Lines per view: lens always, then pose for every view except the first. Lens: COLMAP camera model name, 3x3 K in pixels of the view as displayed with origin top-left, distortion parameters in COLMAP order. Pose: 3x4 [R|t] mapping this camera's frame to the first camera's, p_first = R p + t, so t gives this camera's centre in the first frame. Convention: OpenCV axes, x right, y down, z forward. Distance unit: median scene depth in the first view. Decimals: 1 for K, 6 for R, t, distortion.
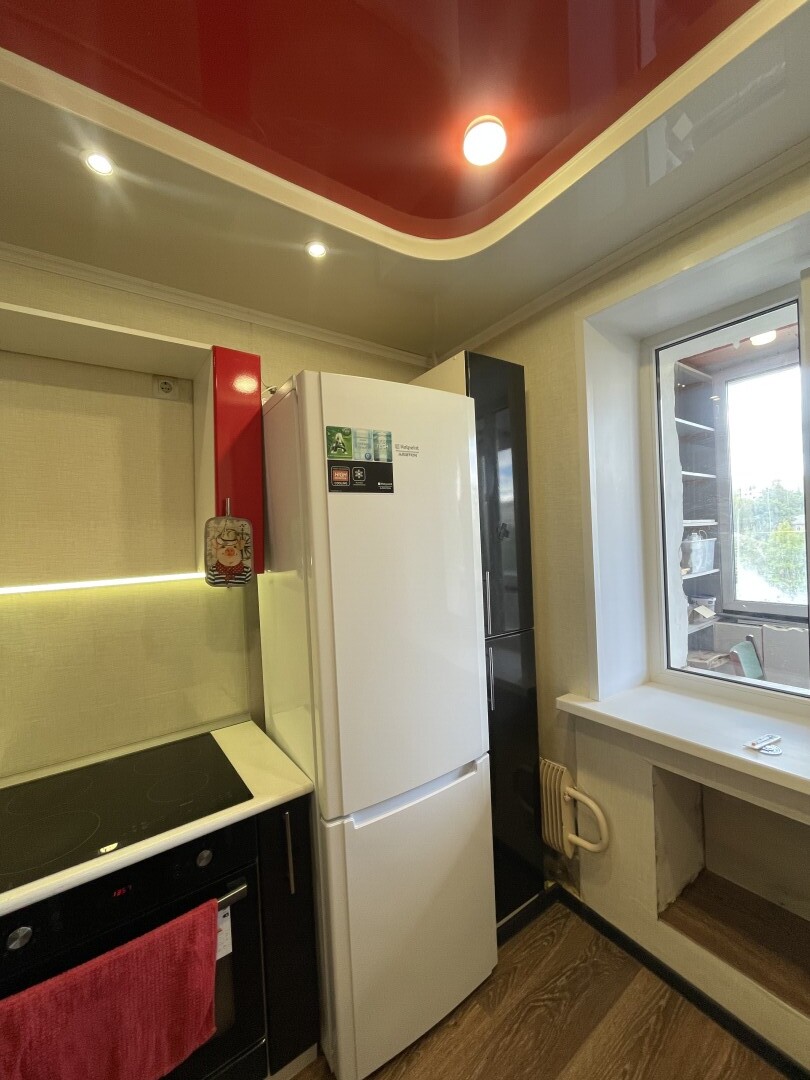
lens RADIAL K [[434.7, 0, 405.0], [0, 434.7, 540.0], [0, 0, 1]] dist [0.002147, -0.003139]
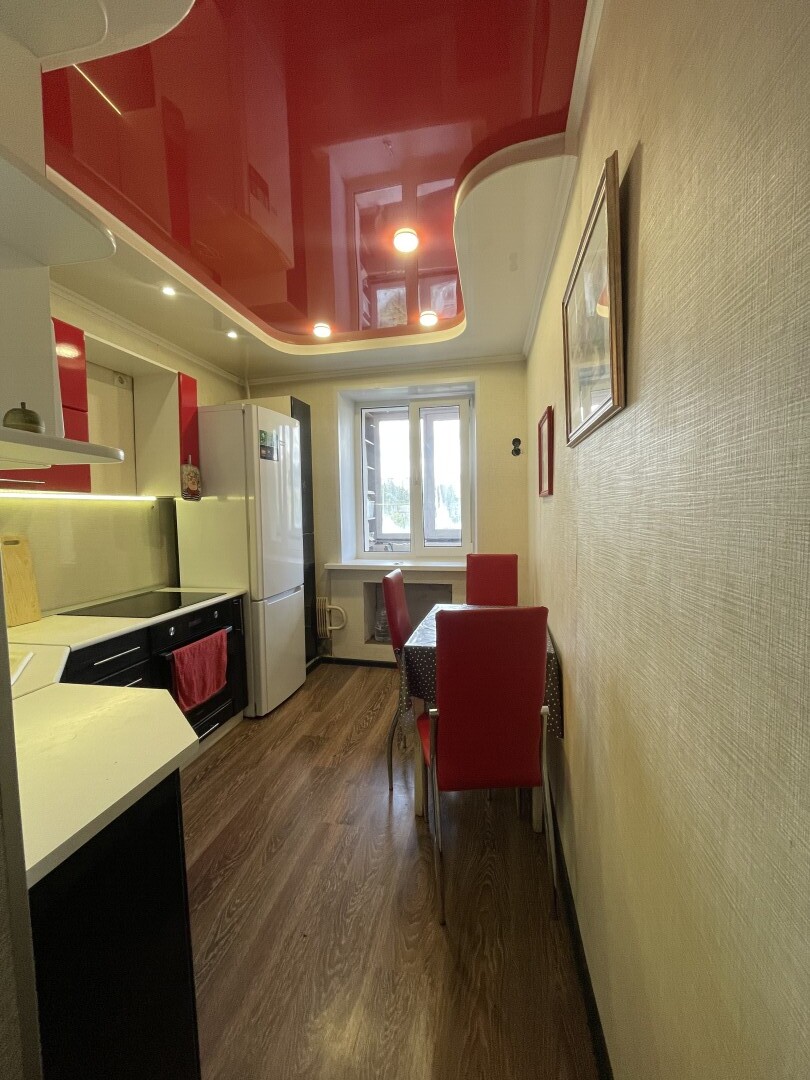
lens RADIAL K [[434.7, 0, 405.0], [0, 434.7, 540.0], [0, 0, 1]] dist [0.002147, -0.003139]
pose [[0.737156, -0.014209, 0.675574, -1.012304], [-0.012017, 0.999345, 0.034131, 0.202439], [-0.675616, -0.033278, 0.736502, -1.068473]]
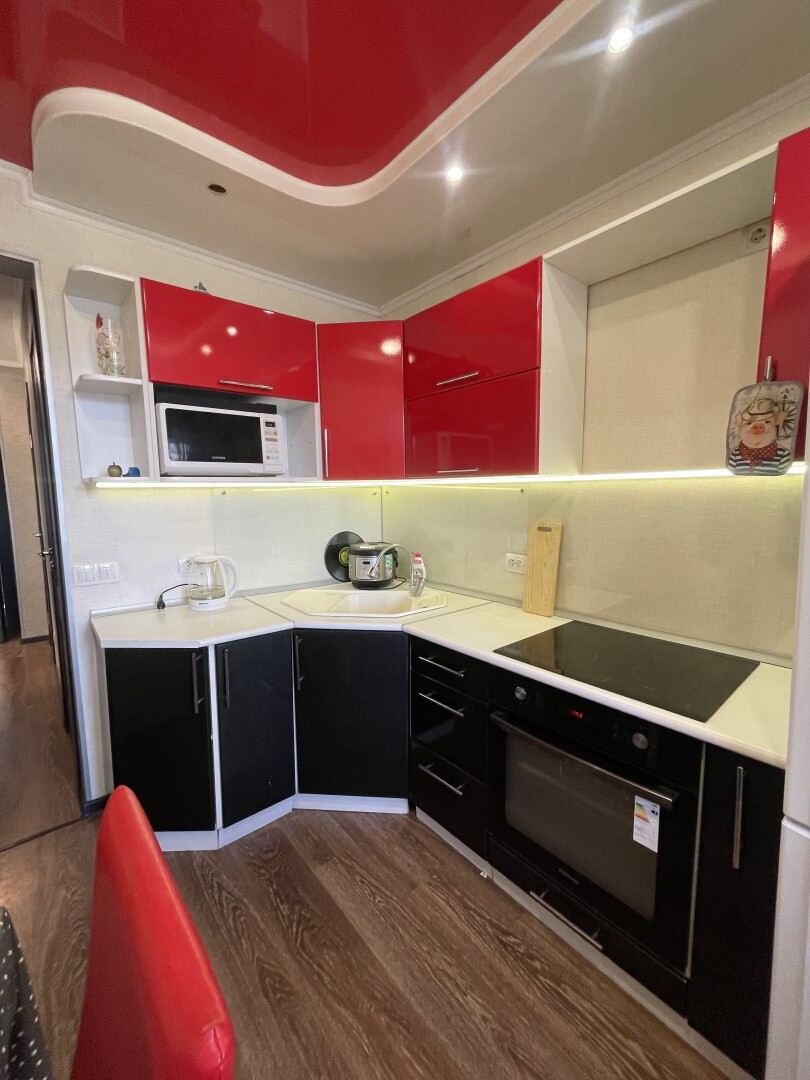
lens RADIAL K [[434.7, 0, 405.0], [0, 434.7, 540.0], [0, 0, 1]] dist [0.002147, -0.003139]
pose [[0.078742, 0.148654, -0.985749, 0.327103], [0.001276, 0.988804, 0.149217, 0.104051], [0.996894, -0.013007, 0.077671, 0.316283]]
